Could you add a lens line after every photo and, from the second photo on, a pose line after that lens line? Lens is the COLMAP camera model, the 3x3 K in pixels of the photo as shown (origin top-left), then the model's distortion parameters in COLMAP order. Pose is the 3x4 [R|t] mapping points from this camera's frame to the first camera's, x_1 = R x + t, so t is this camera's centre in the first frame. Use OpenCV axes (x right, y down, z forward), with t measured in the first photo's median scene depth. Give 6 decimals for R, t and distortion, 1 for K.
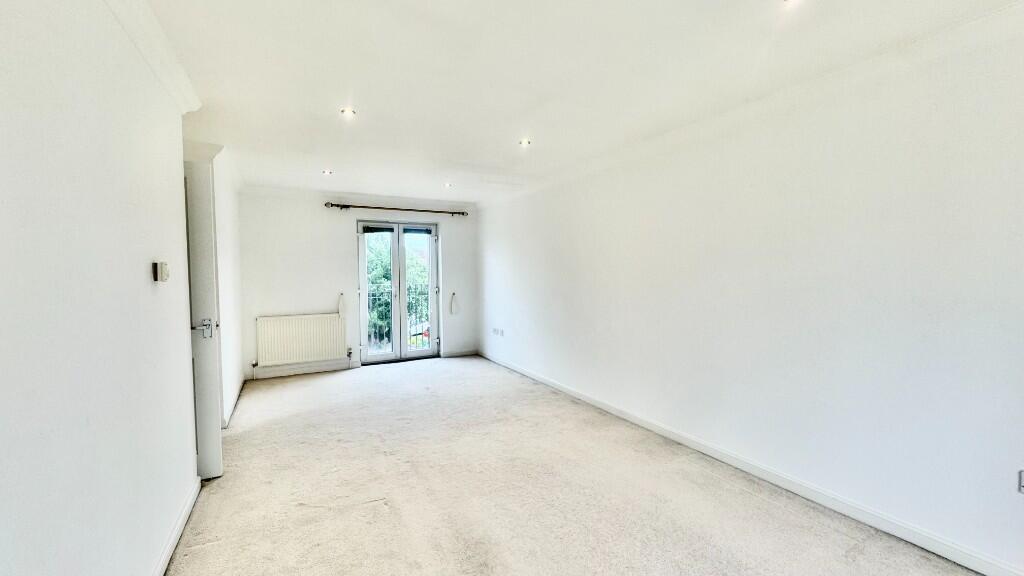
lens RADIAL K [[410.7, 0, 512.0], [0, 410.7, 288.0], [0, 0, 1]] dist [-0.001248, 0.000183]
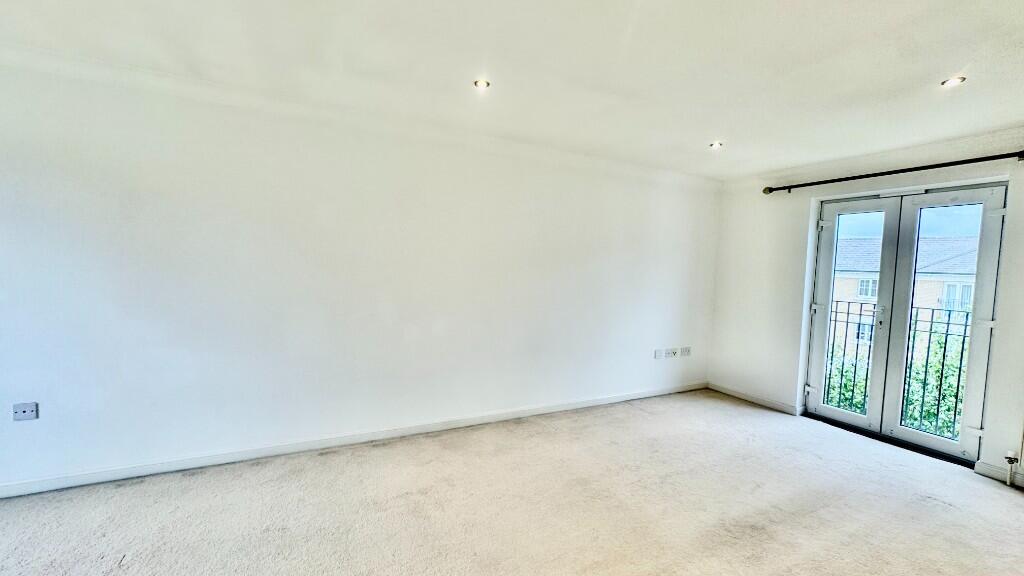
lens RADIAL K [[410.7, 0, 512.0], [0, 410.7, 288.0], [0, 0, 1]] dist [-0.001248, 0.000183]
pose [[0.025860, -0.051559, 0.998335, -0.598888], [0.004527, 0.998665, 0.051459, -0.039503], [-0.999655, 0.003189, 0.026059, 0.808942]]
